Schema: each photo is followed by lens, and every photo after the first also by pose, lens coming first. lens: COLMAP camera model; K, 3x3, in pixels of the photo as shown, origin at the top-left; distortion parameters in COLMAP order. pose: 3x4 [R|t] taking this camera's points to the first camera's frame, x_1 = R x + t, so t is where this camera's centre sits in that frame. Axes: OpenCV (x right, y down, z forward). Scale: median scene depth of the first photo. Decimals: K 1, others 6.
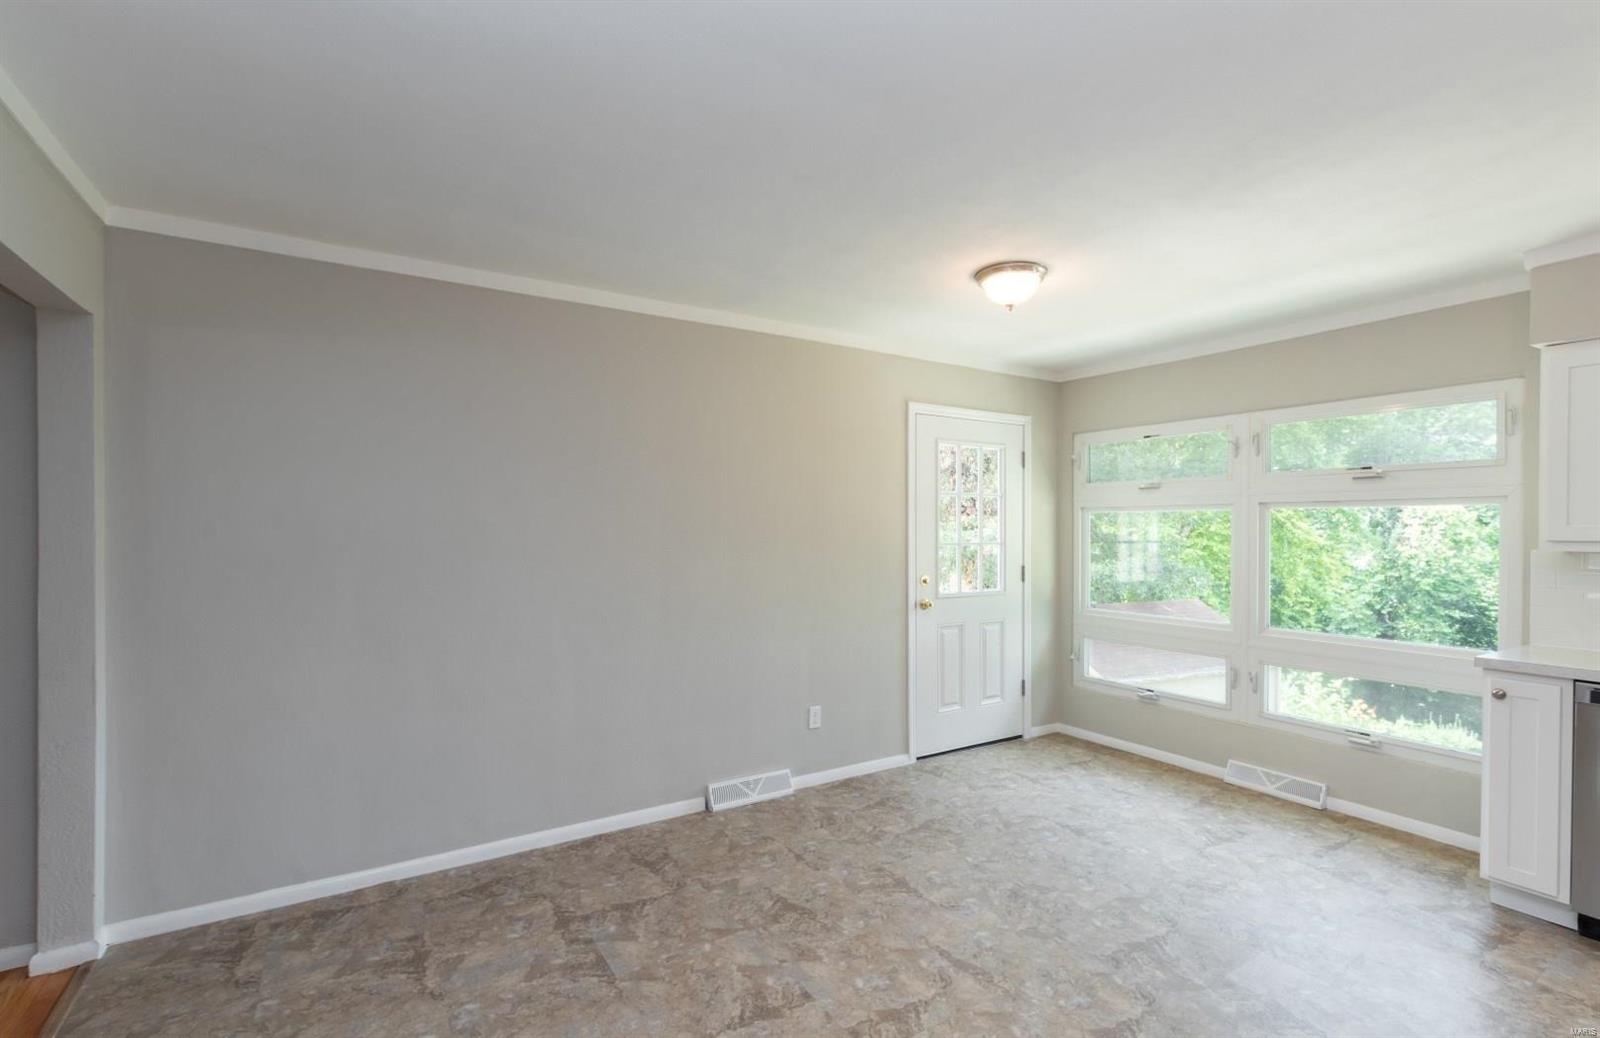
lens RADIAL K [[728.1, 0, 800.0], [0, 728.1, 536.3], [0, 0, 1]] dist [0.002684, 0.000860]
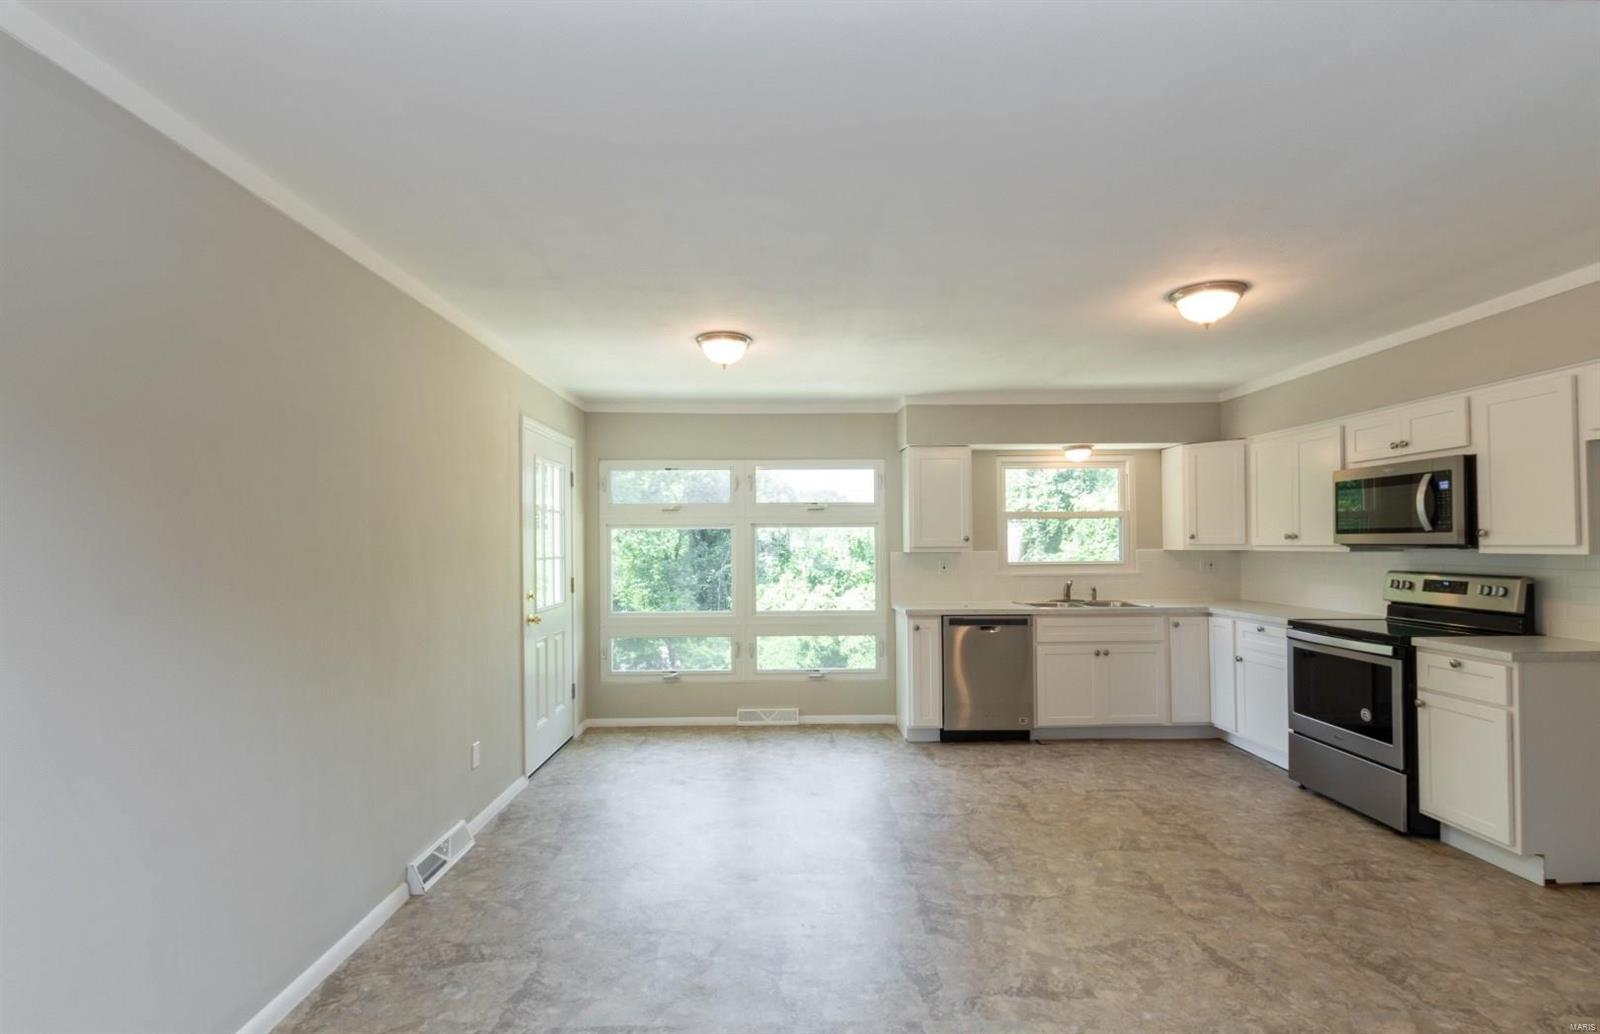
lens RADIAL K [[728.1, 0, 800.0], [0, 728.1, 534.3], [0, 0, 1]] dist [0.002684, 0.000860]
pose [[0.510443, 0.003385, 0.859905, -0.581432], [0.016511, 0.999769, -0.013736, -0.004197], [-0.859753, 0.021210, 0.510269, 0.205946]]
